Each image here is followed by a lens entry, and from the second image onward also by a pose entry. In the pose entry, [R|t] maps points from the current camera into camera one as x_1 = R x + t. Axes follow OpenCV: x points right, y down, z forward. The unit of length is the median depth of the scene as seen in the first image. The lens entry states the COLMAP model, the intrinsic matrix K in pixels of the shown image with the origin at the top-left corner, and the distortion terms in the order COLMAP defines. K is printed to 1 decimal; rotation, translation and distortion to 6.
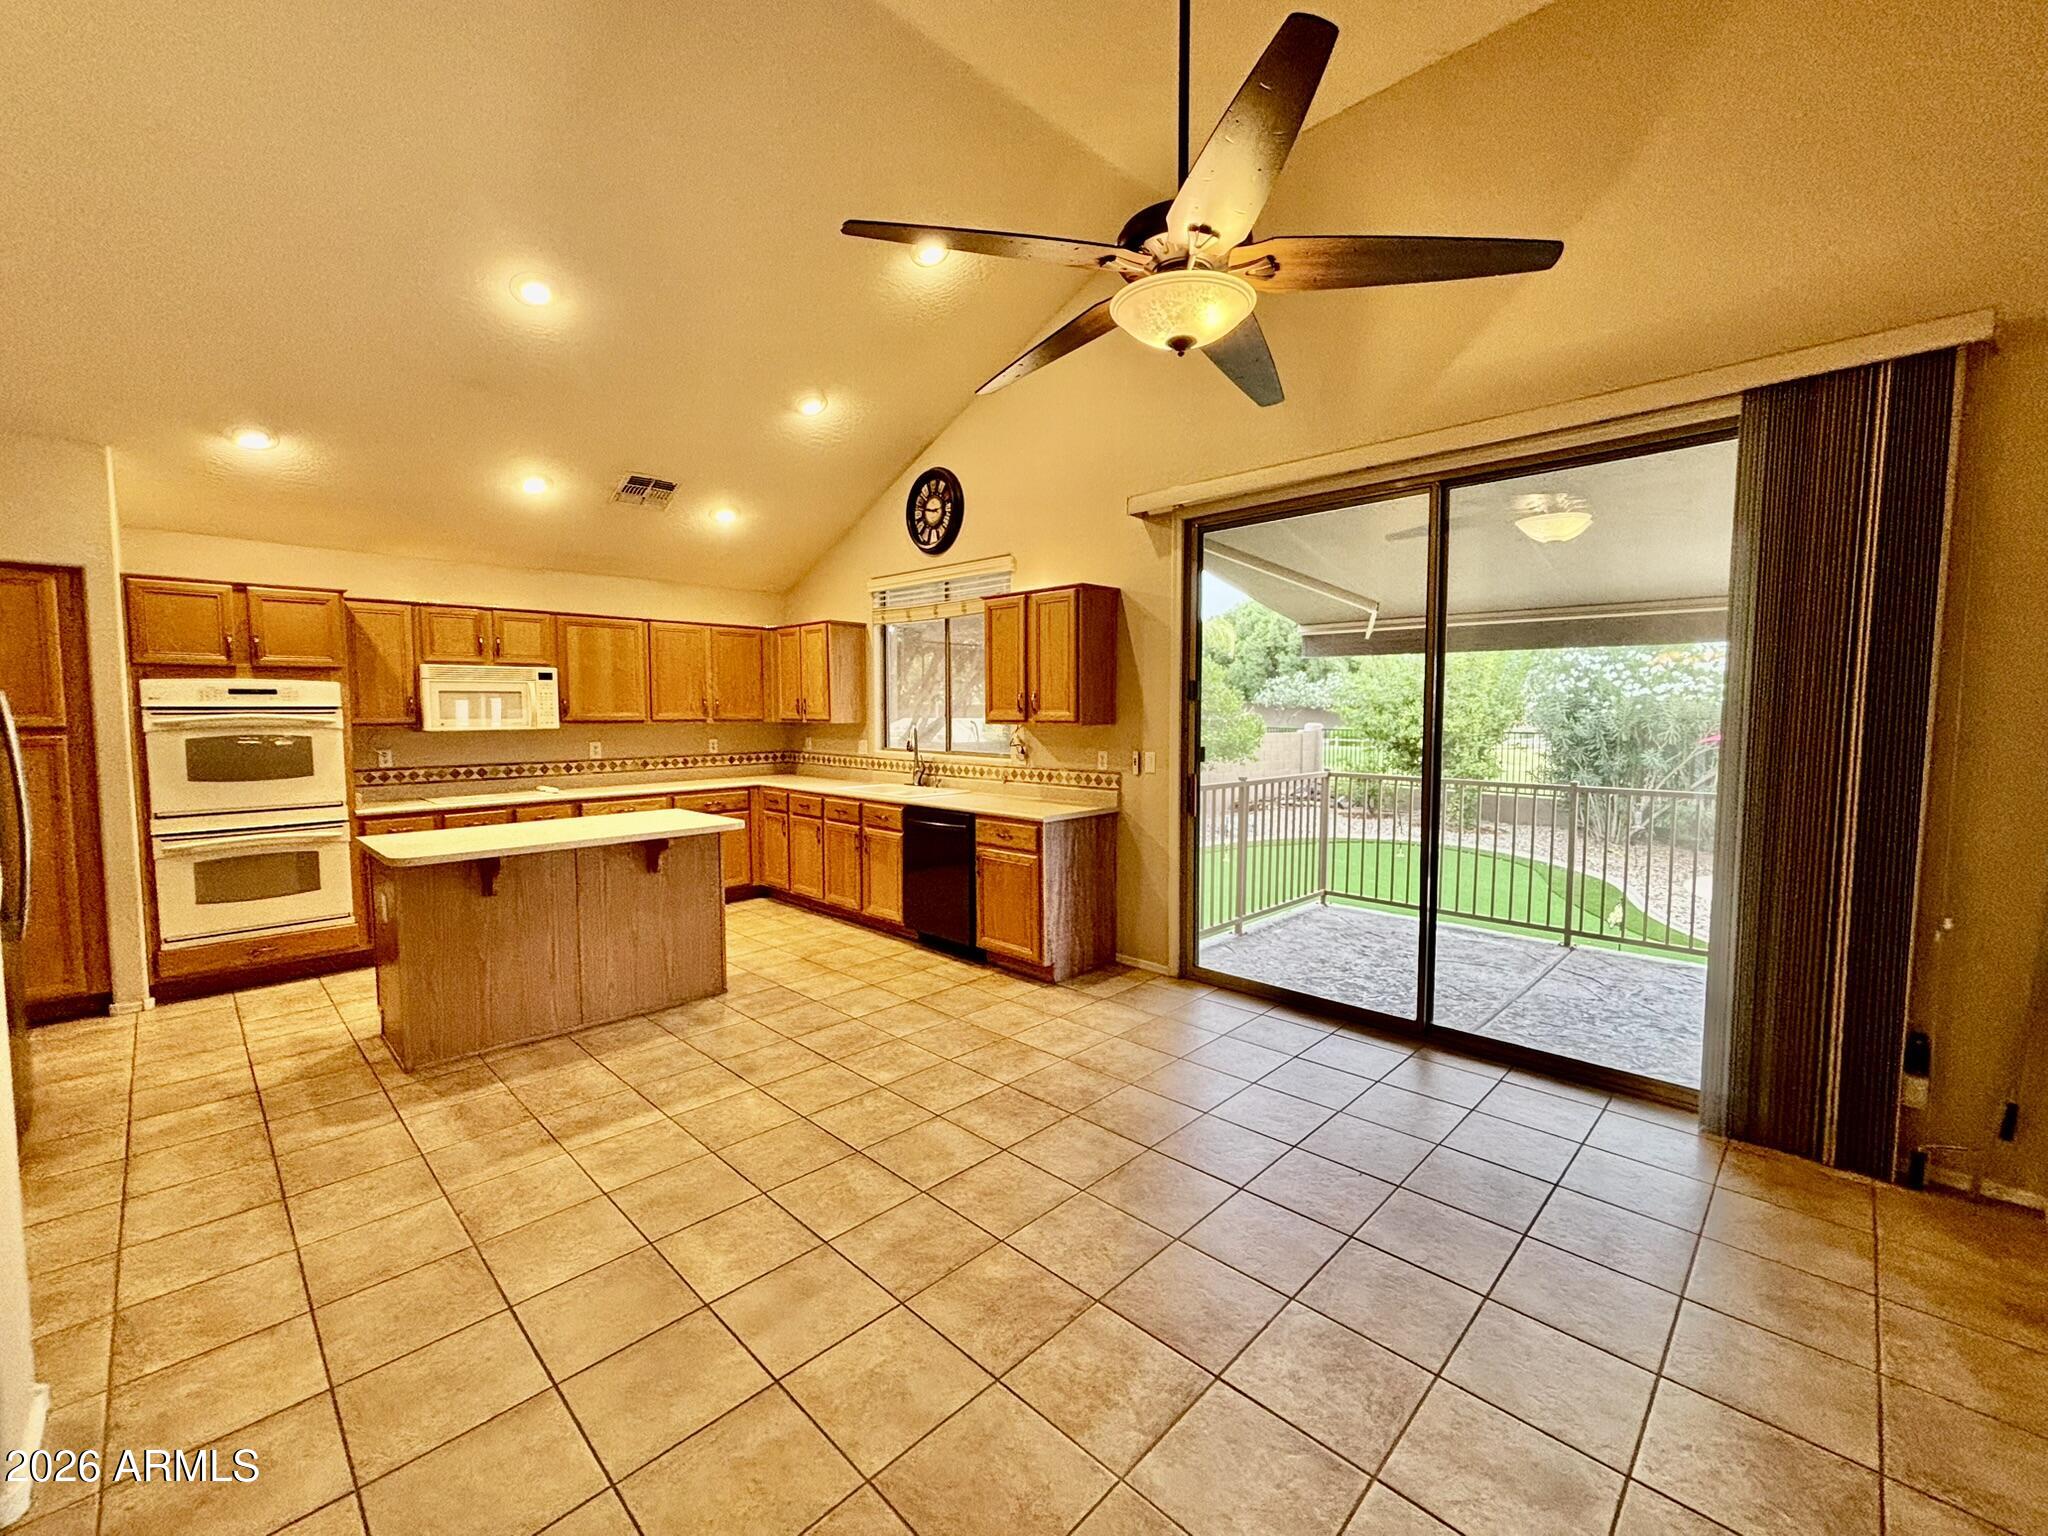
lens RADIAL K [[840.2, 0, 1020.1], [0, 840.2, 761.1], [0, 0, 1]] dist [0.007379, -0.000450]
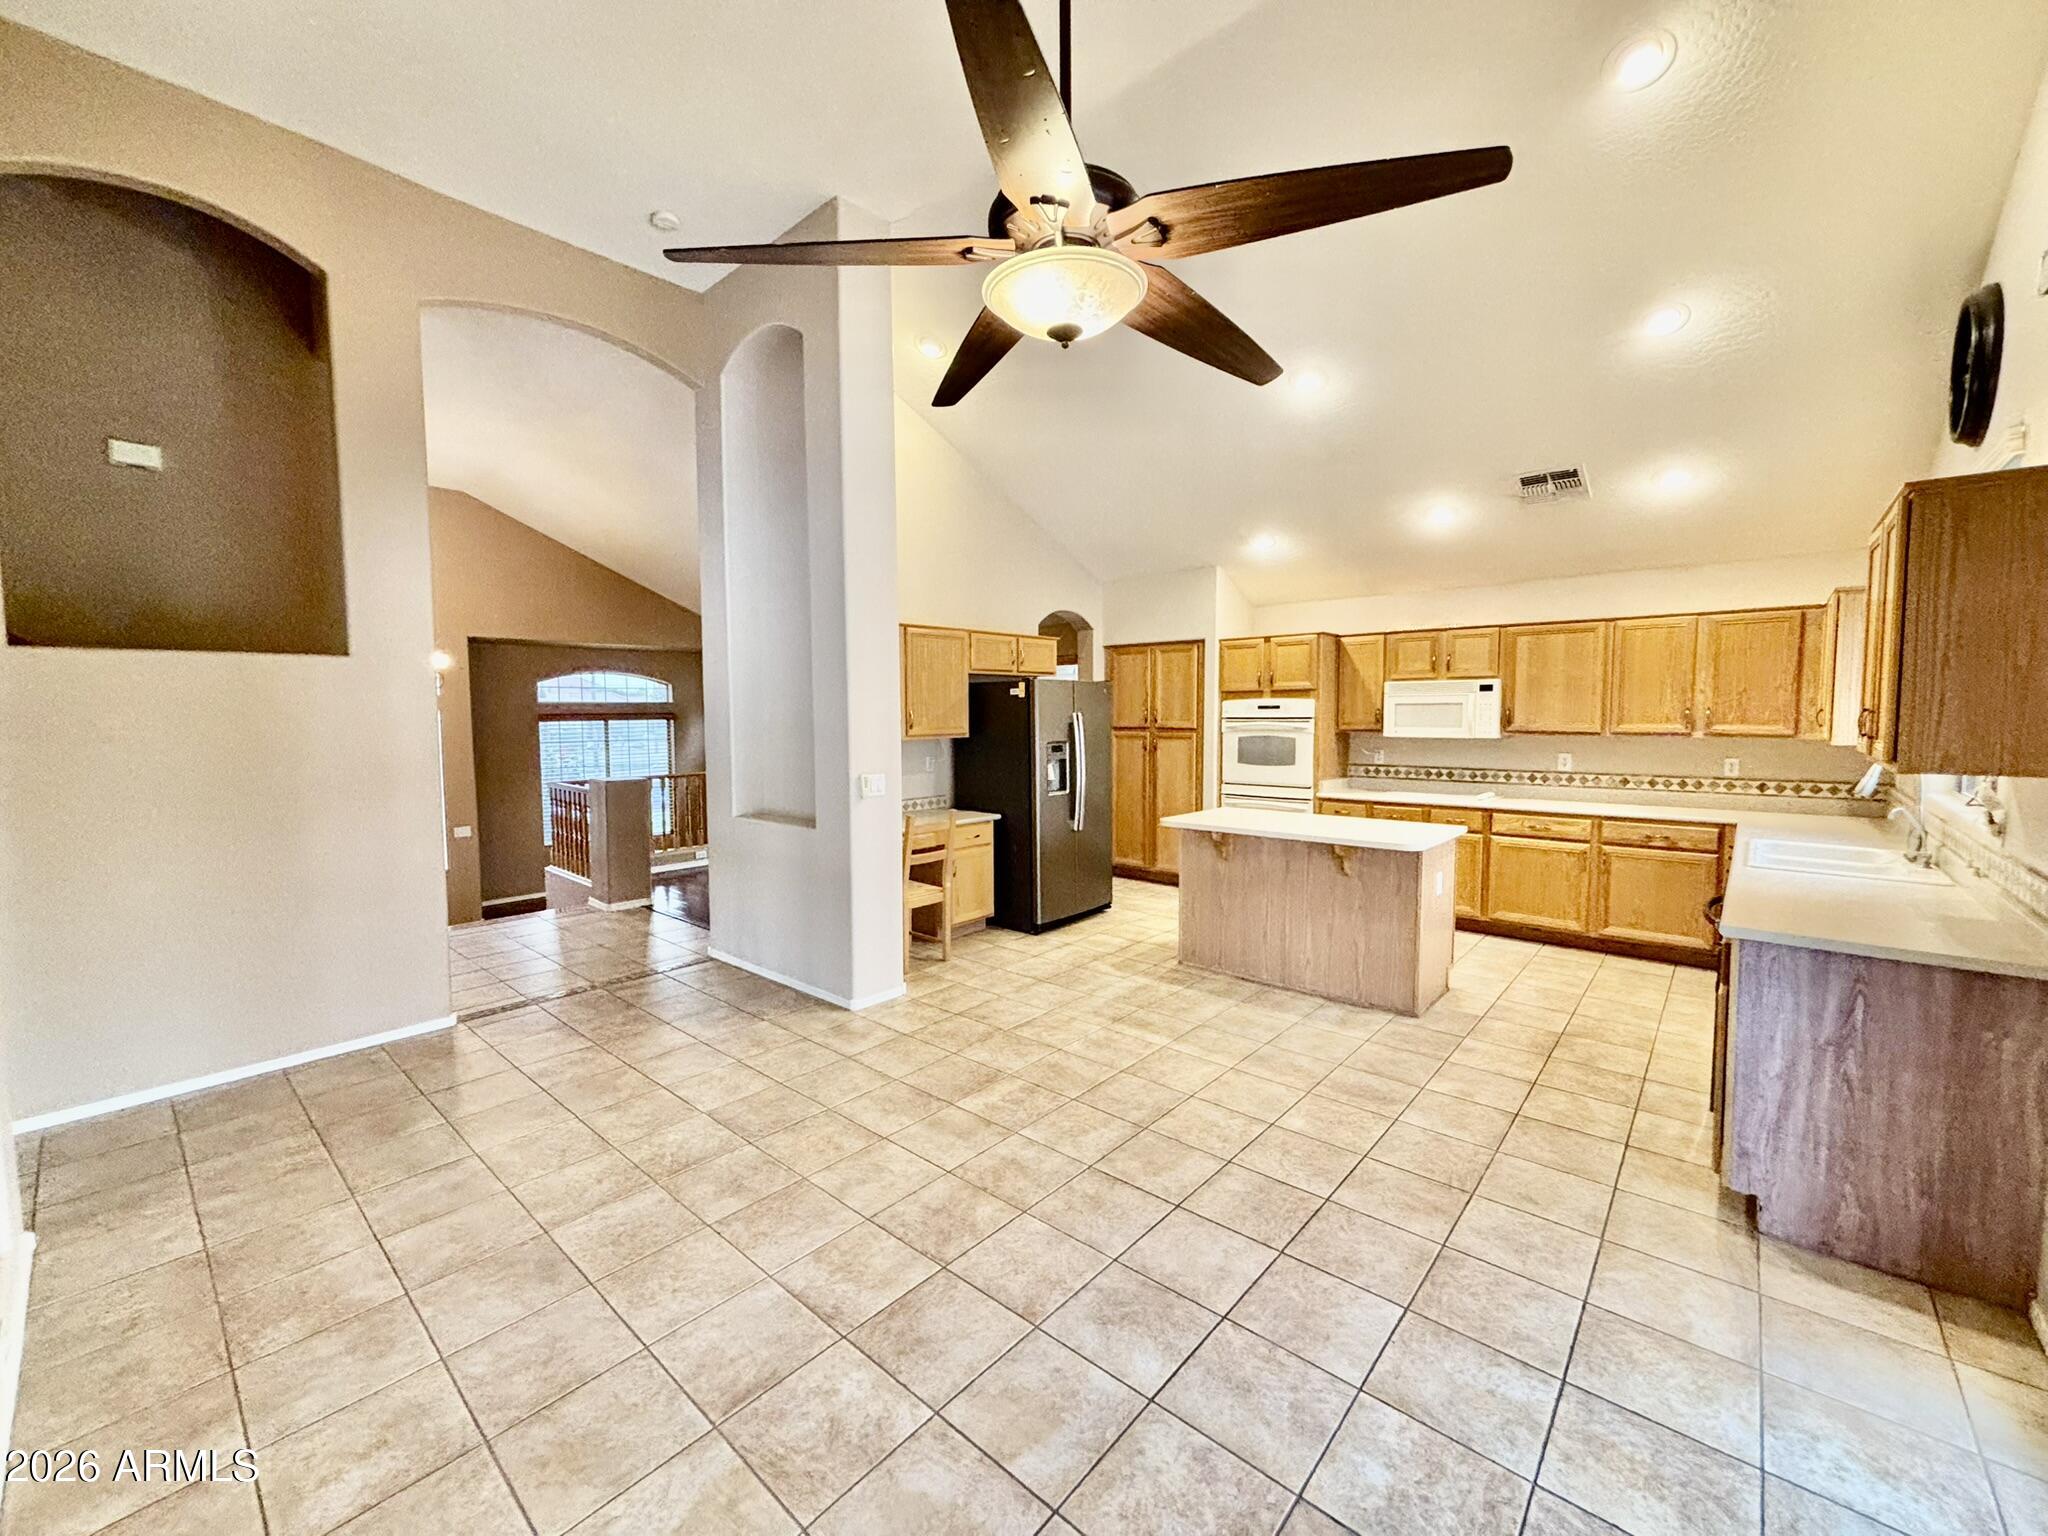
lens RADIAL K [[821.7, 0, 1024.7], [0, 821.7, 760.6], [0, 0, 1]] dist [0.002893, 0.003148]
pose [[0.059696, 0.065546, -0.996062, 0.516746], [-0.057249, 0.996424, 0.062139, -0.050197], [0.996574, 0.053315, 0.063235, 0.448245]]
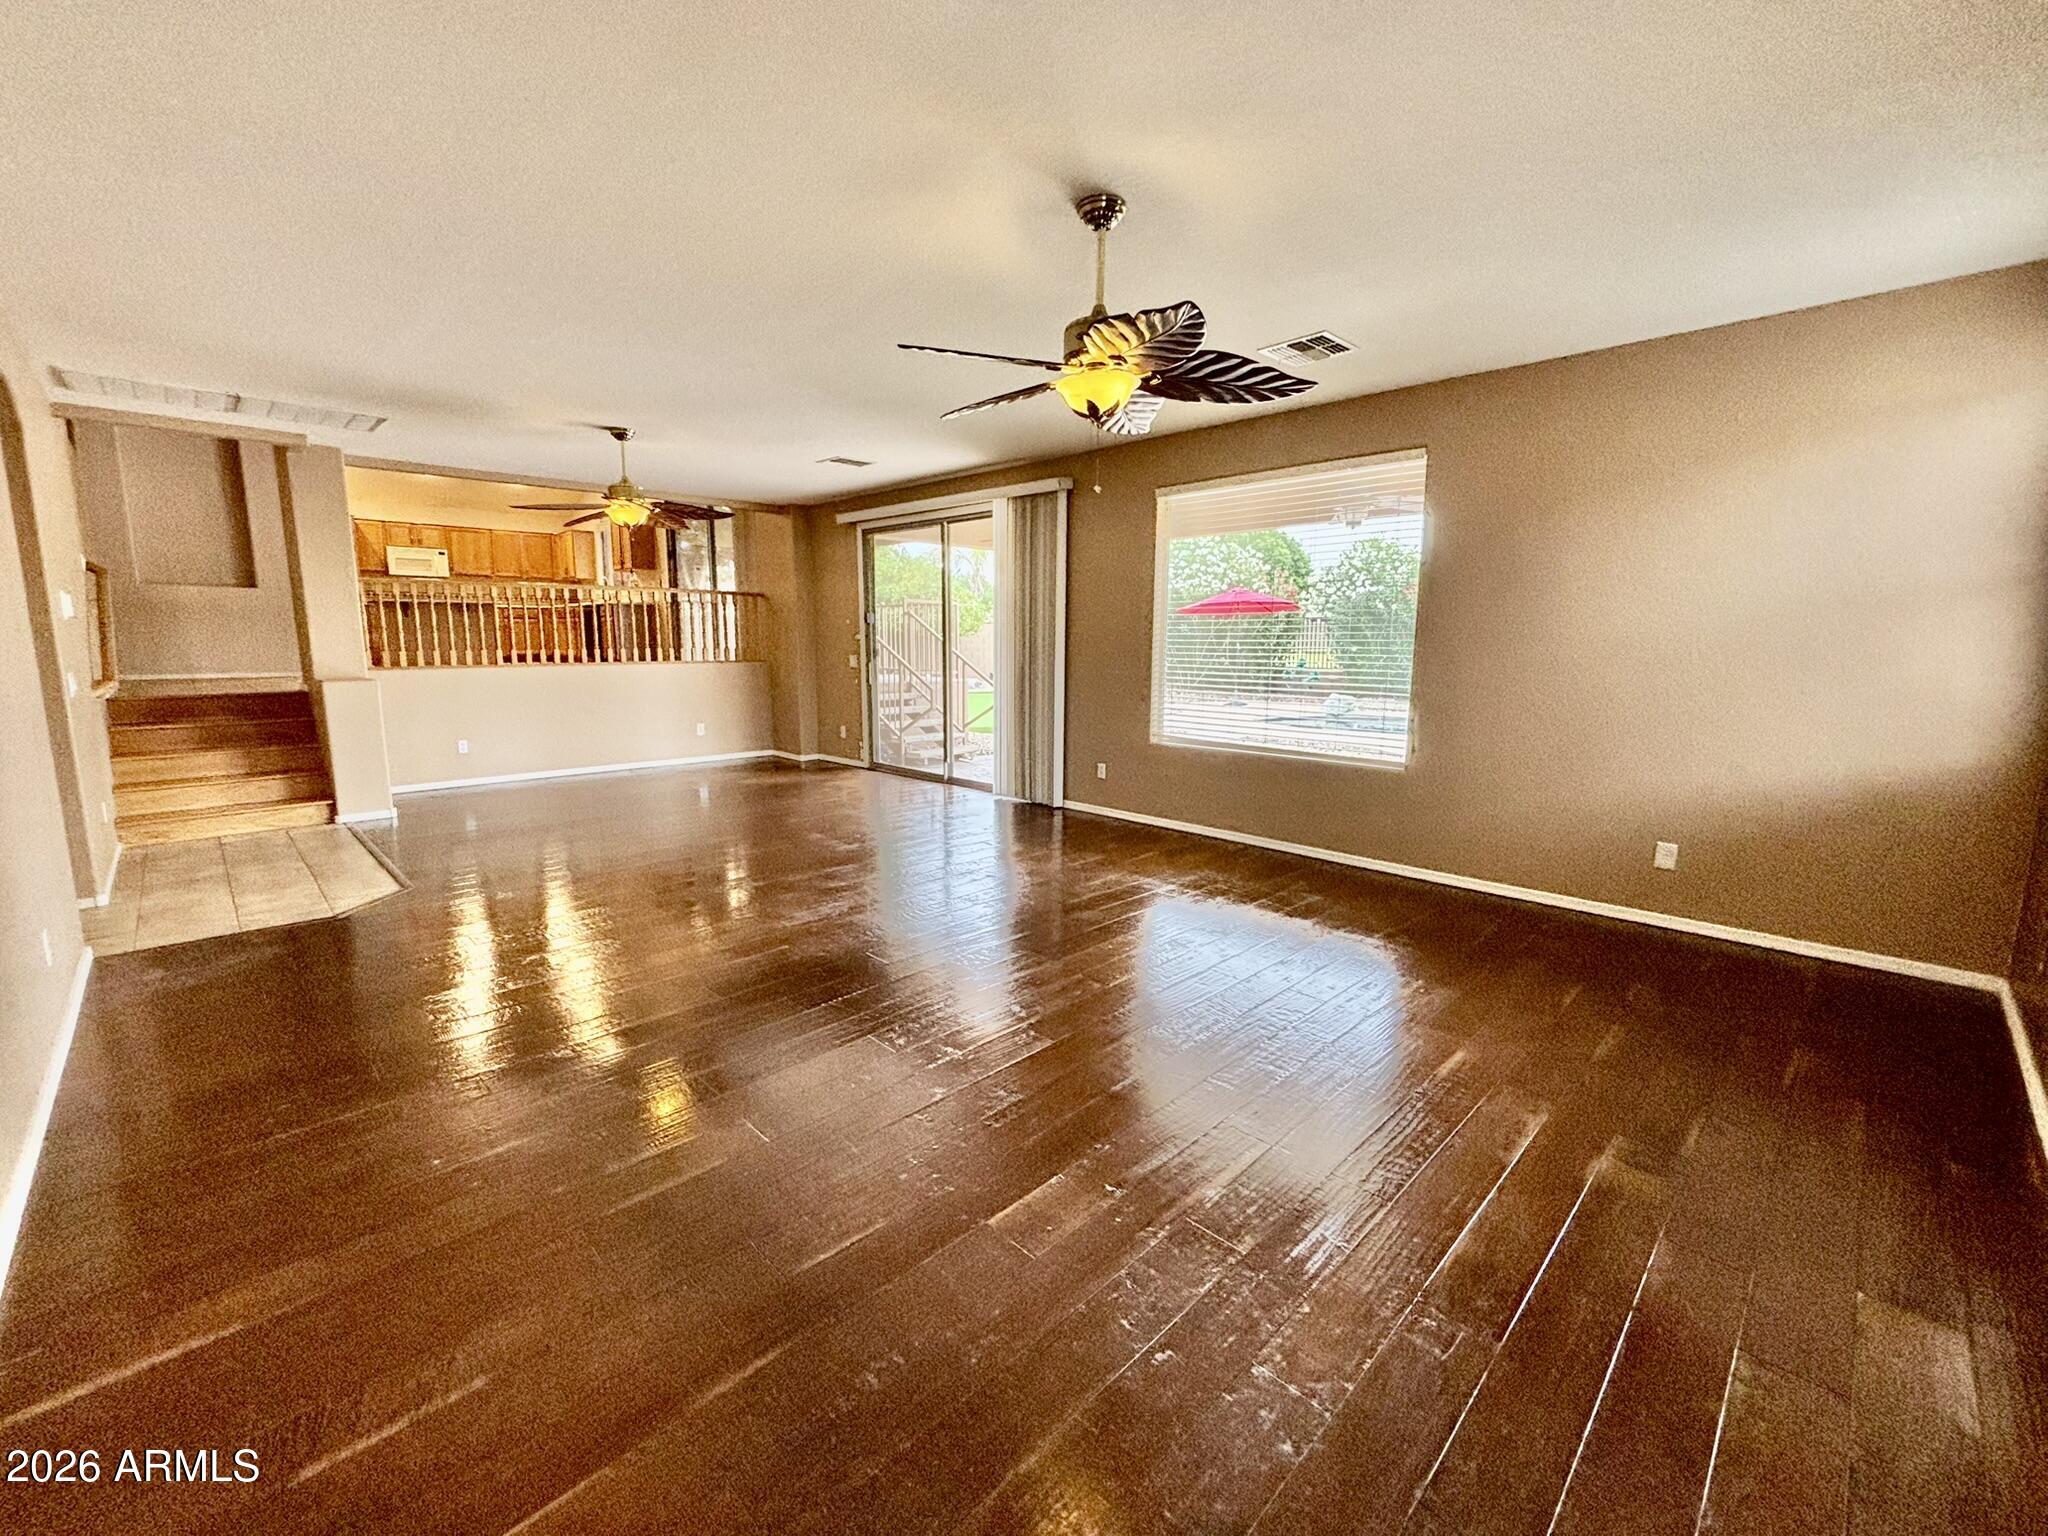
lens RADIAL K [[840.2, 0, 1020.1], [0, 840.2, 761.1], [0, 0, 1]] dist [0.007379, -0.000450]
pose [[0.999787, 0.010150, -0.017952, 1.325236], [-0.008566, 0.996239, 0.086224, 0.313760], [0.018760, -0.086052, 0.996114, -1.643543]]
